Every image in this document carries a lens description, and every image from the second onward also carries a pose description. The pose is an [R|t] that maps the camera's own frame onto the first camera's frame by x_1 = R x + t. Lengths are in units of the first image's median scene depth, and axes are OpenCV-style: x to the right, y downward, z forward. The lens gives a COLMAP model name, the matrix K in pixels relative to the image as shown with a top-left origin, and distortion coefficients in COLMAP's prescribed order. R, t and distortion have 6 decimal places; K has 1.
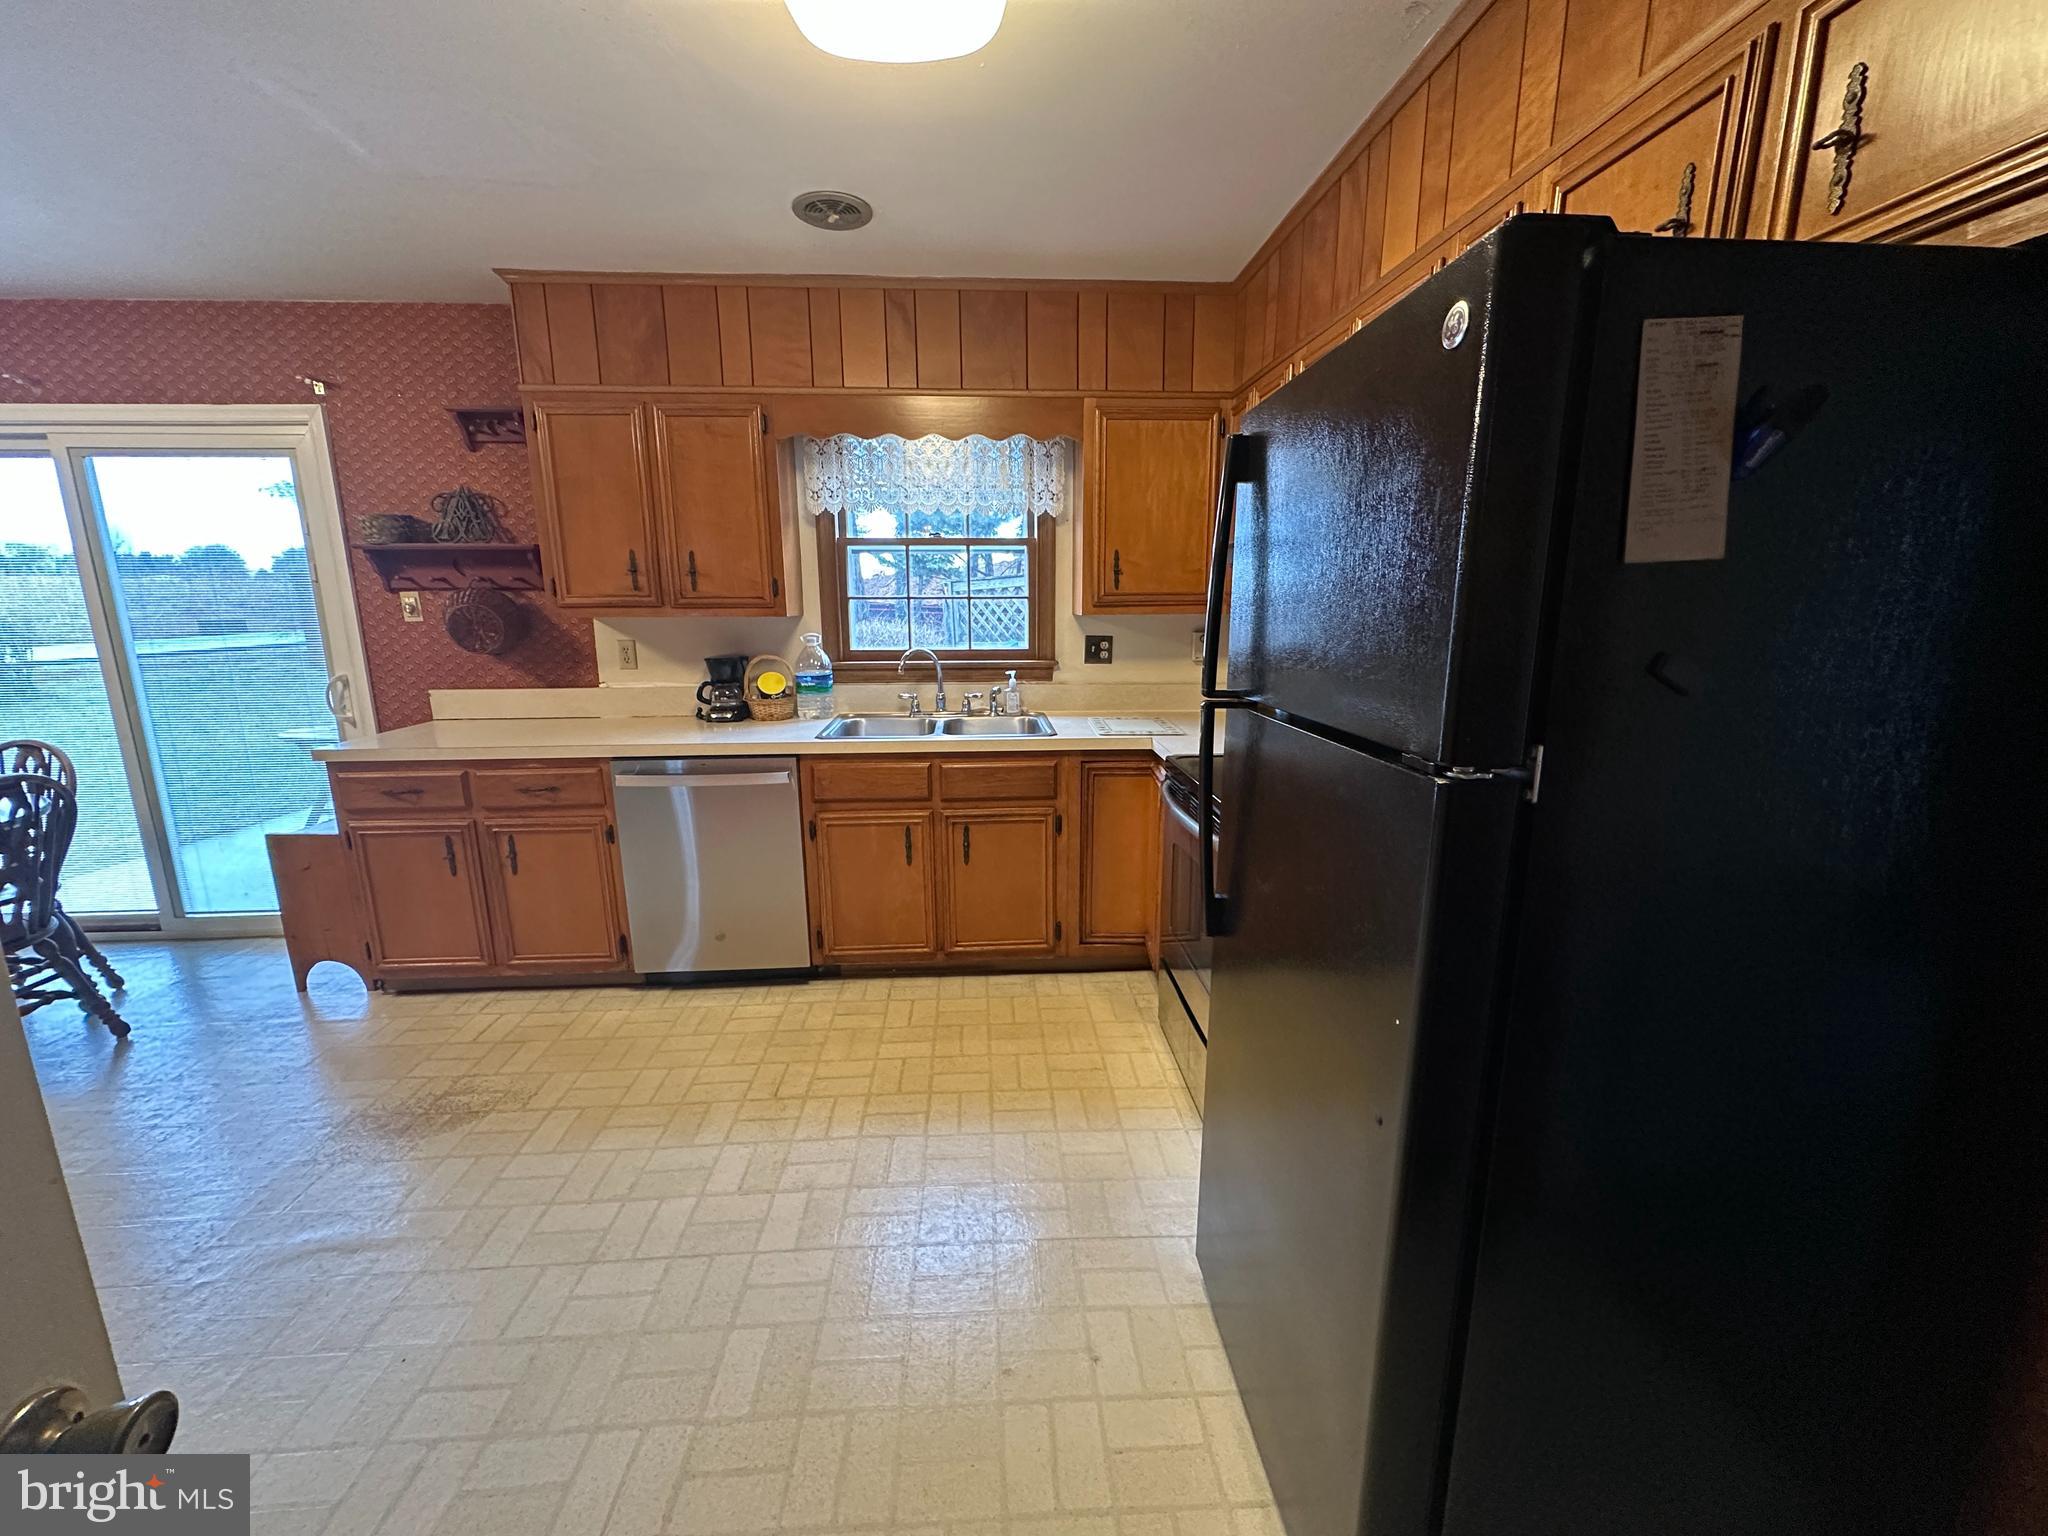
lens RADIAL K [[813.0, 0, 1024.0], [0, 813.0, 768.0], [0, 0, 1]] dist [-0.003068, 0.000378]
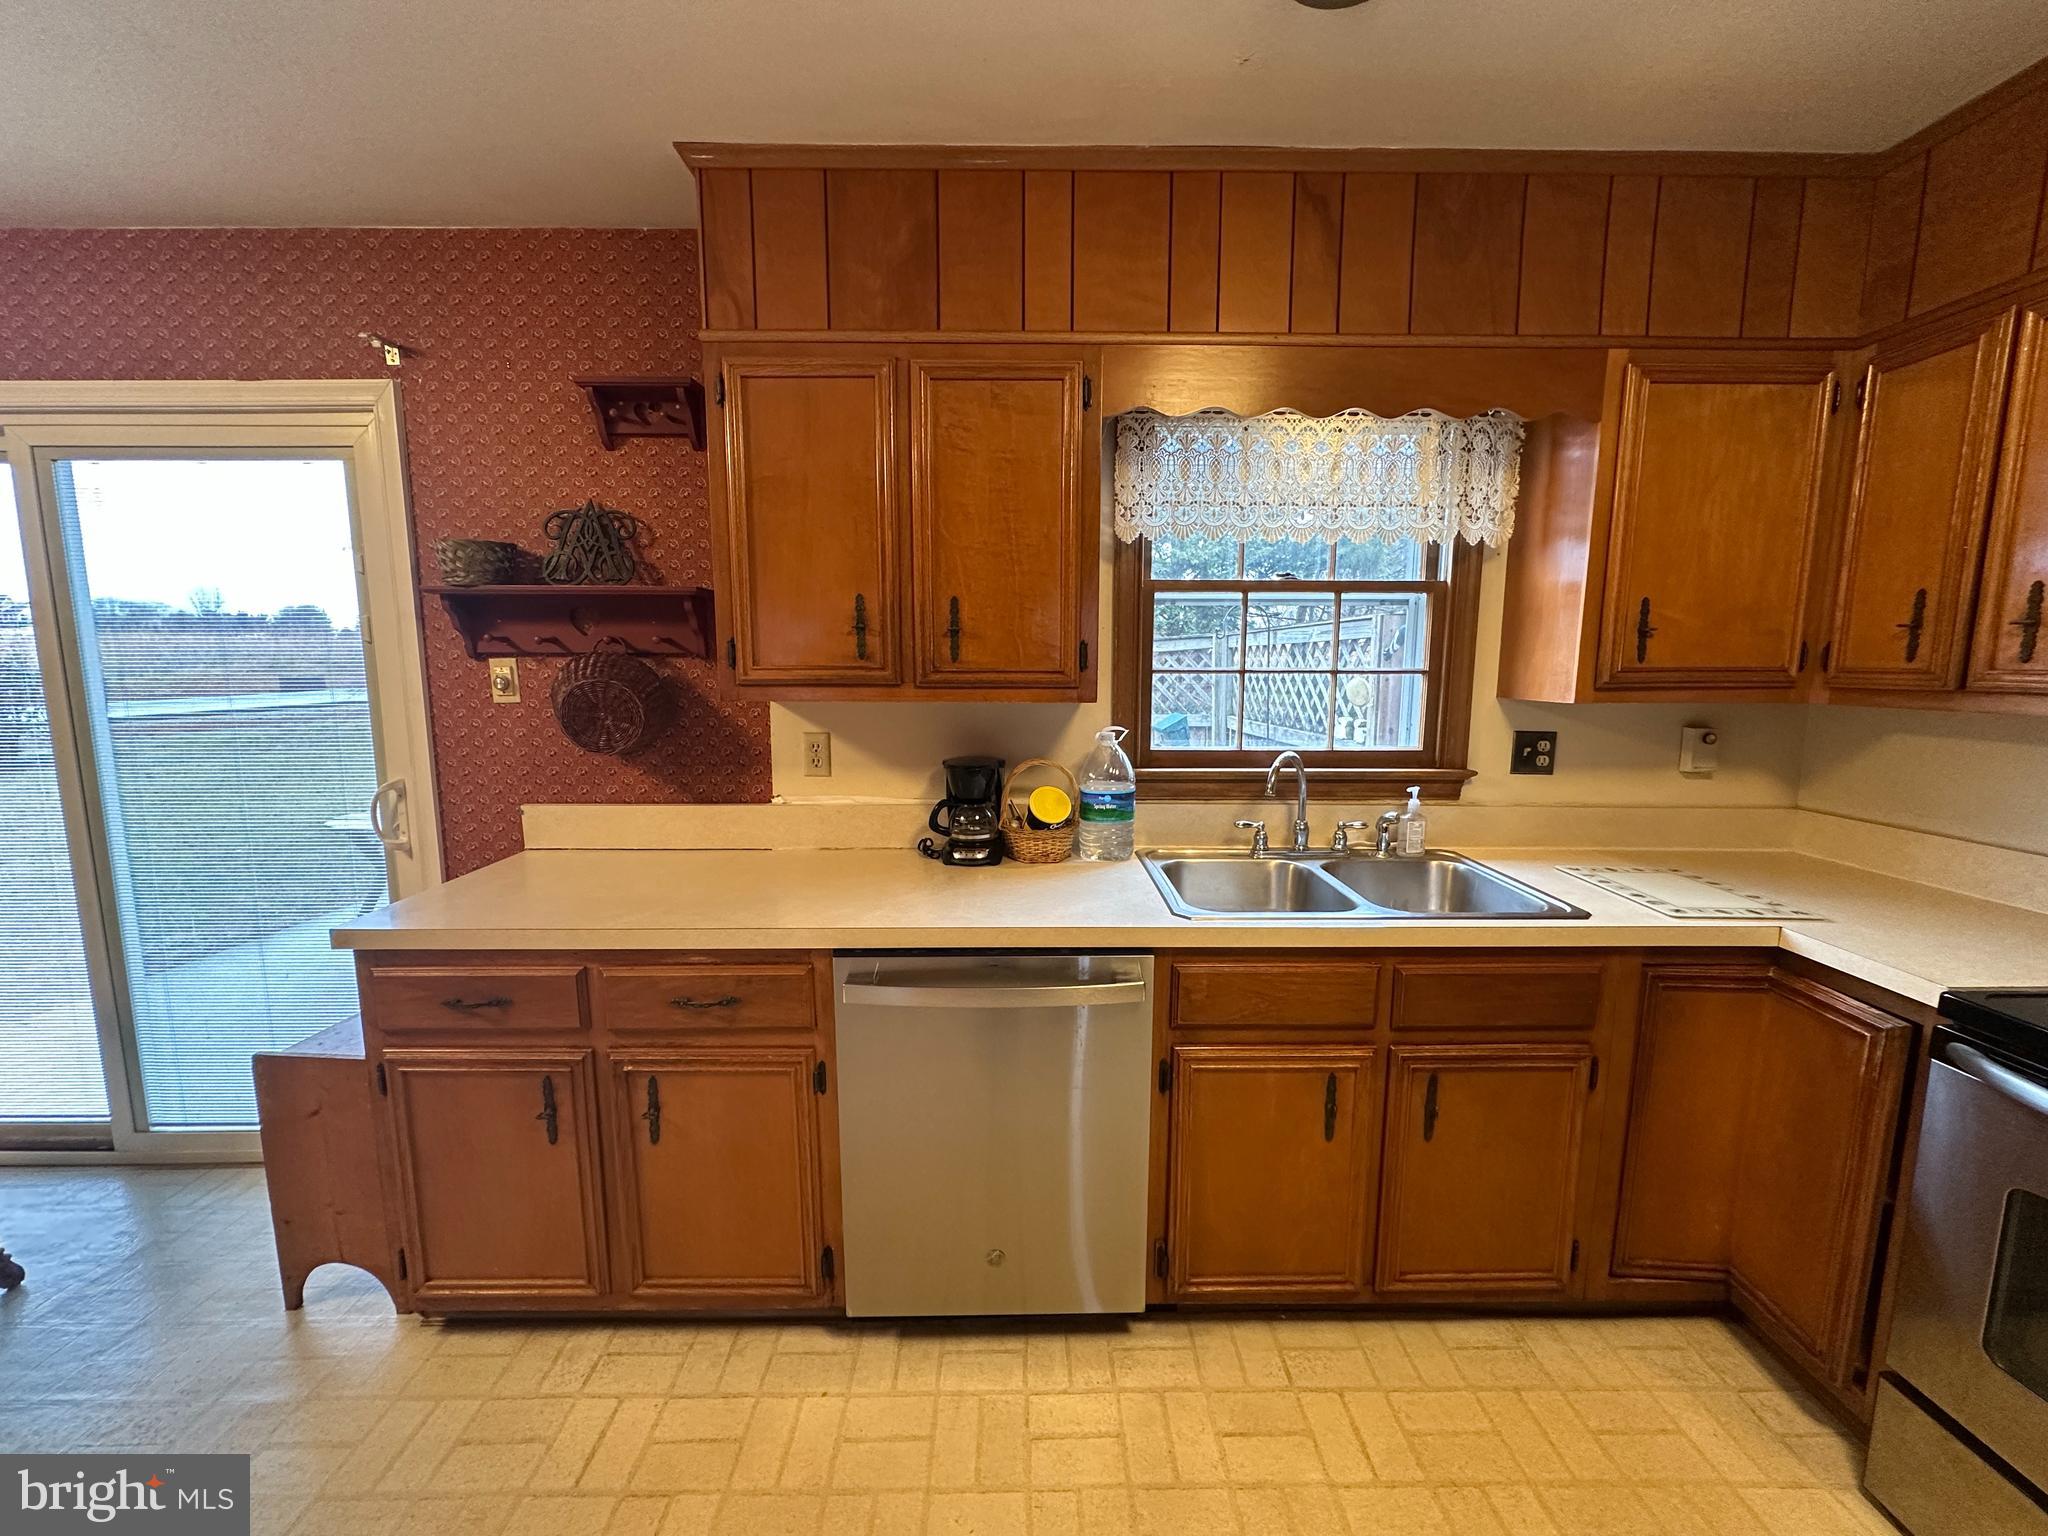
lens RADIAL K [[813.0, 0, 1024.0], [0, 813.0, 768.0], [0, 0, 1]] dist [-0.003068, 0.000378]
pose [[0.998651, 0.012289, -0.050456, -0.310866], [-0.015923, 0.997258, -0.072272, -0.090418], [0.049430, 0.072978, 0.996108, 0.383256]]
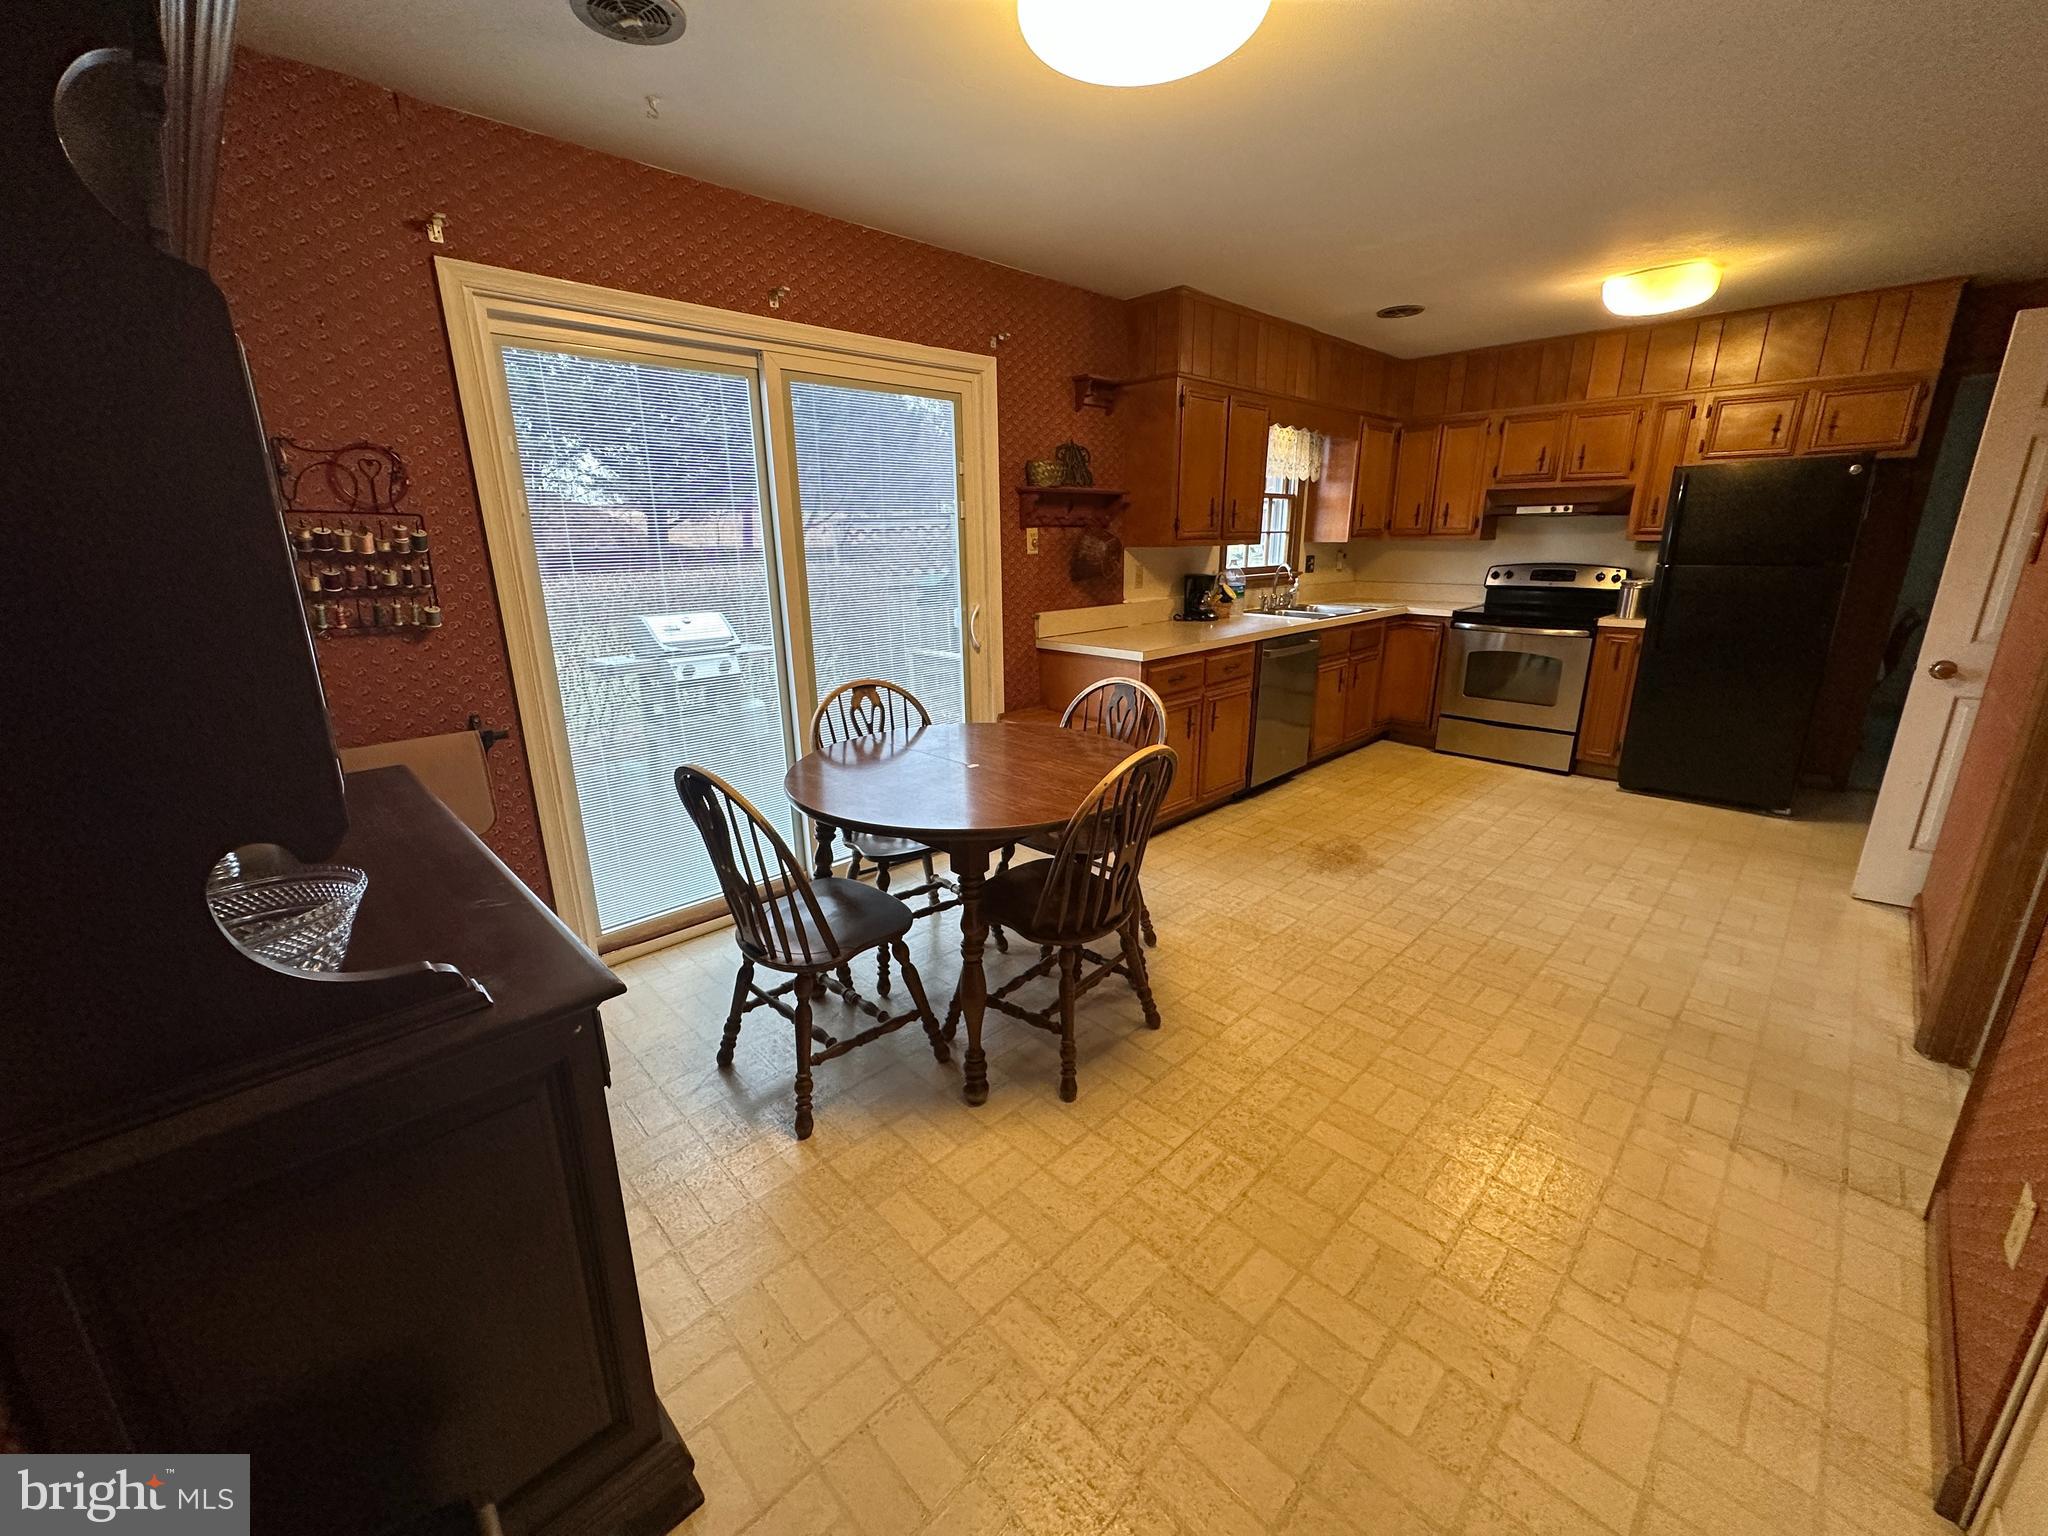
lens RADIAL K [[813.0, 0, 1024.0], [0, 813.0, 768.0], [0, 0, 1]] dist [-0.003068, 0.000378]
pose [[0.756337, -0.185609, 0.627299, -1.635619], [0.142177, 0.982623, 0.119322, -0.020035], [-0.638546, -0.001060, 0.769583, 0.110534]]
